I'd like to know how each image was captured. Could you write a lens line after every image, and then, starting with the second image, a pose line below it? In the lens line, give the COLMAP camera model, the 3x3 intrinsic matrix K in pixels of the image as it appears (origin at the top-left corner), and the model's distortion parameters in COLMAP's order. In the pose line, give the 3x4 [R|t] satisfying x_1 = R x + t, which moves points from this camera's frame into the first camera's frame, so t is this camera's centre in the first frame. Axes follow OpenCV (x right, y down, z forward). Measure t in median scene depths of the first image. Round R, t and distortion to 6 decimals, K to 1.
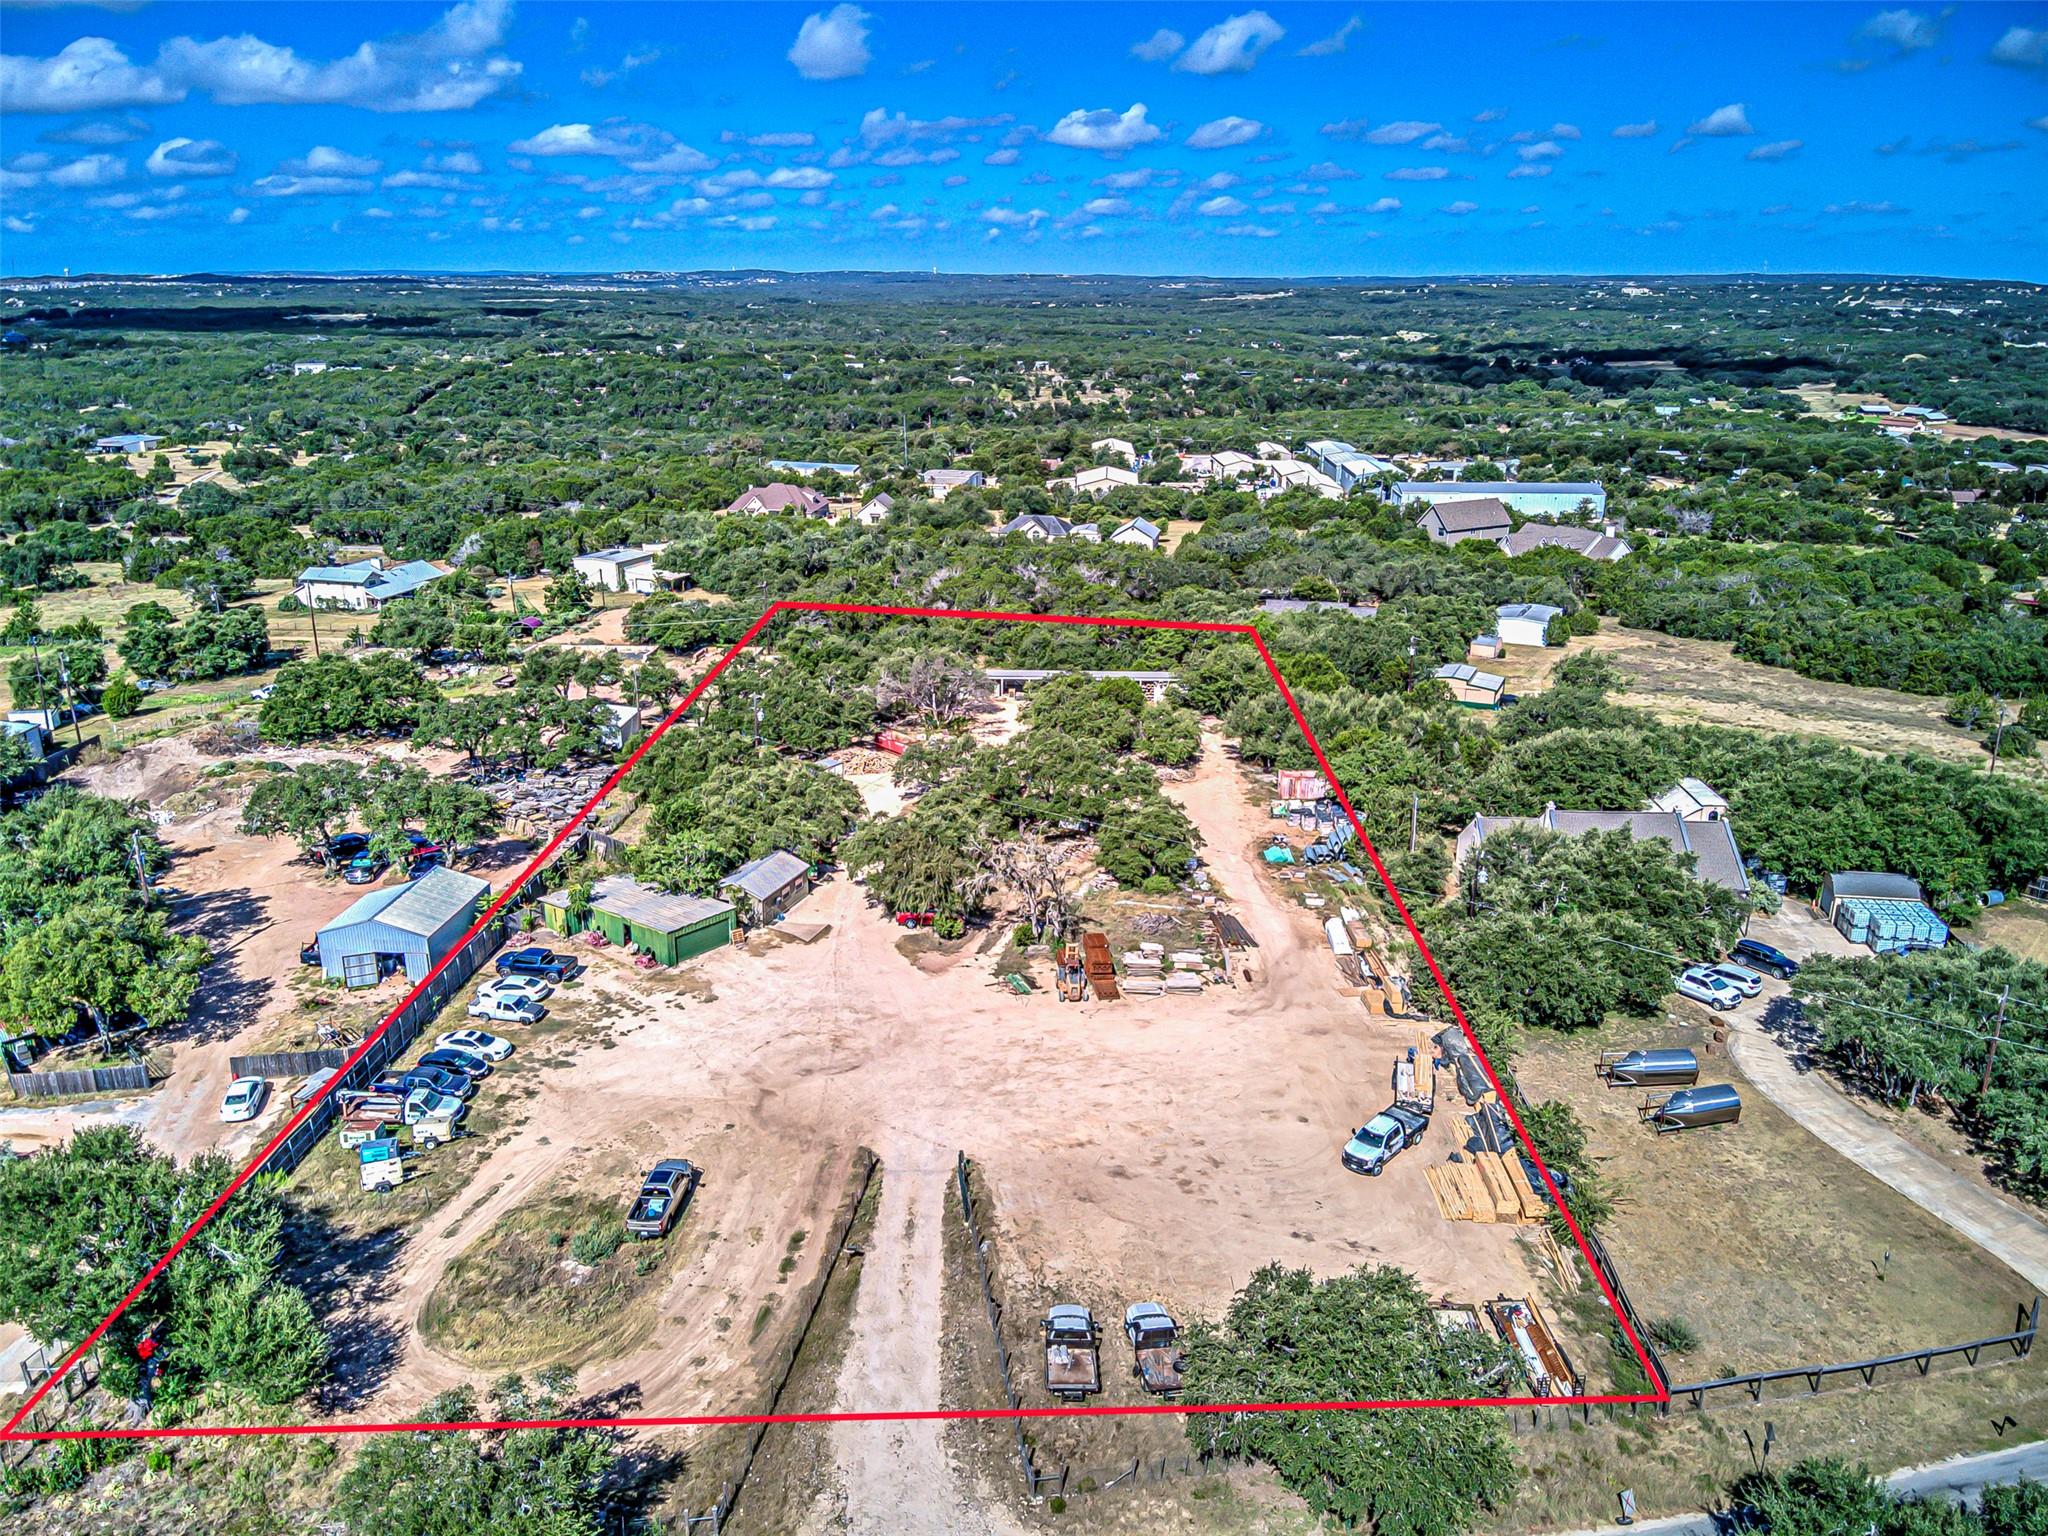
lens RADIAL K [[1492.4, 0, 1023.8], [0, 1492.4, 817.1], [0, 0, 1]] dist [0.079959, -0.162660]
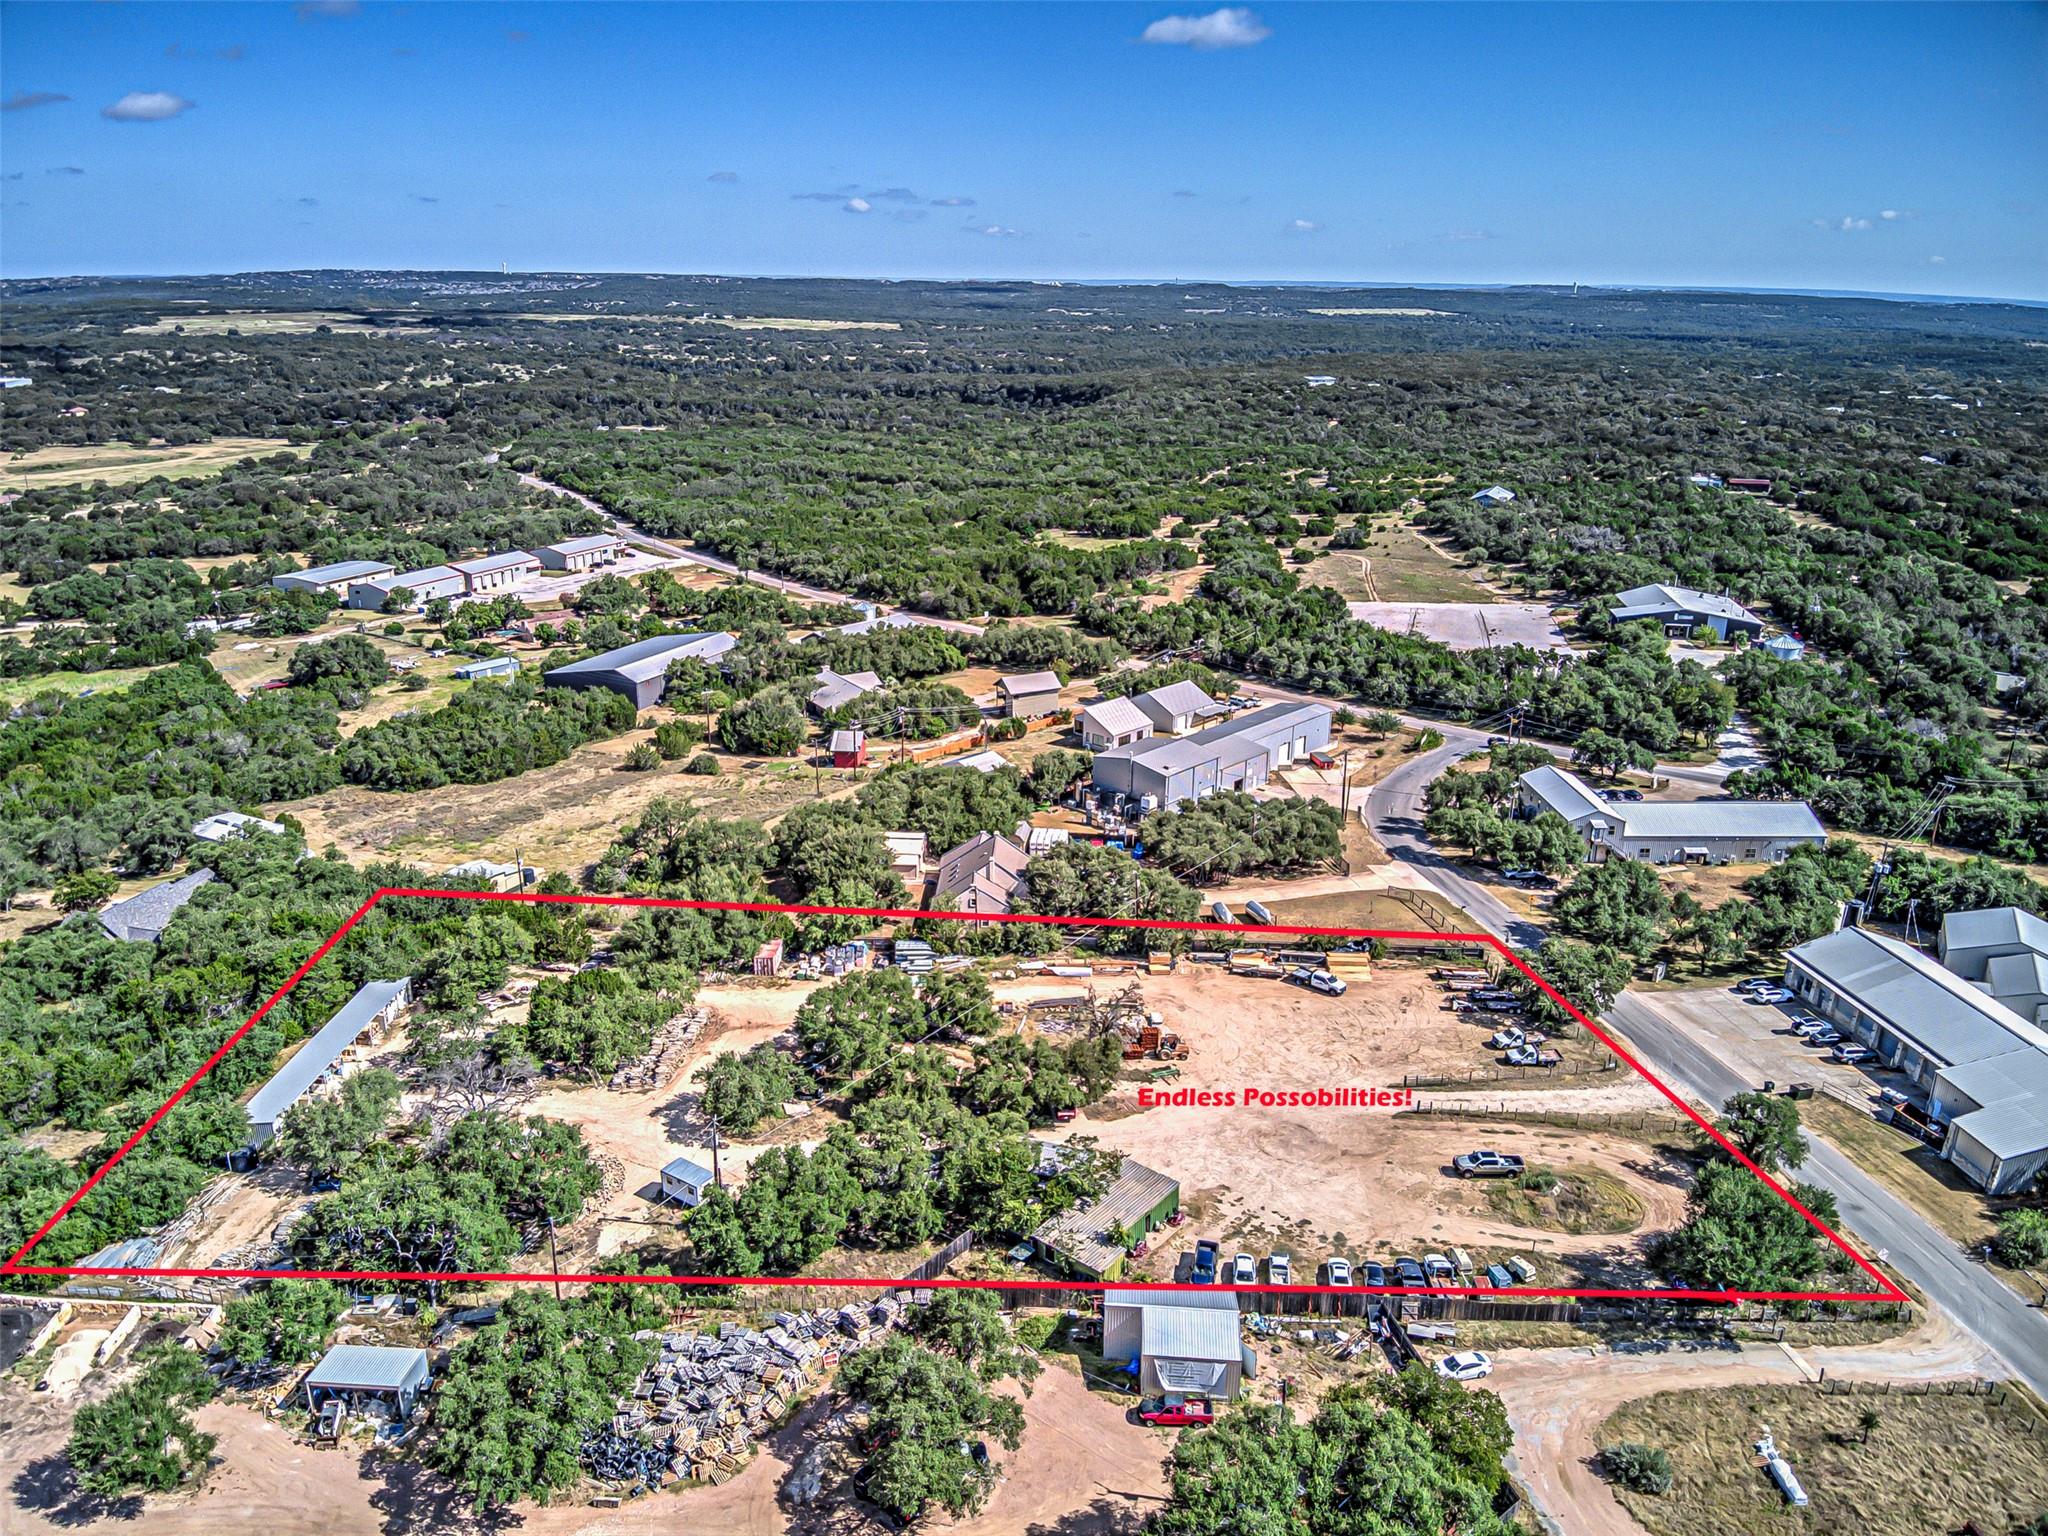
lens RADIAL K [[1492.4, 0, 1060.6], [0, 1492.4, 749.1], [0, 0, 1]] dist [0.079959, -0.162660]
pose [[-0.032322, -0.295710, 0.954731, -1.326366], [0.319940, 0.901906, 0.290179, -0.641937], [-0.946886, 0.314836, 0.065458, 0.914740]]
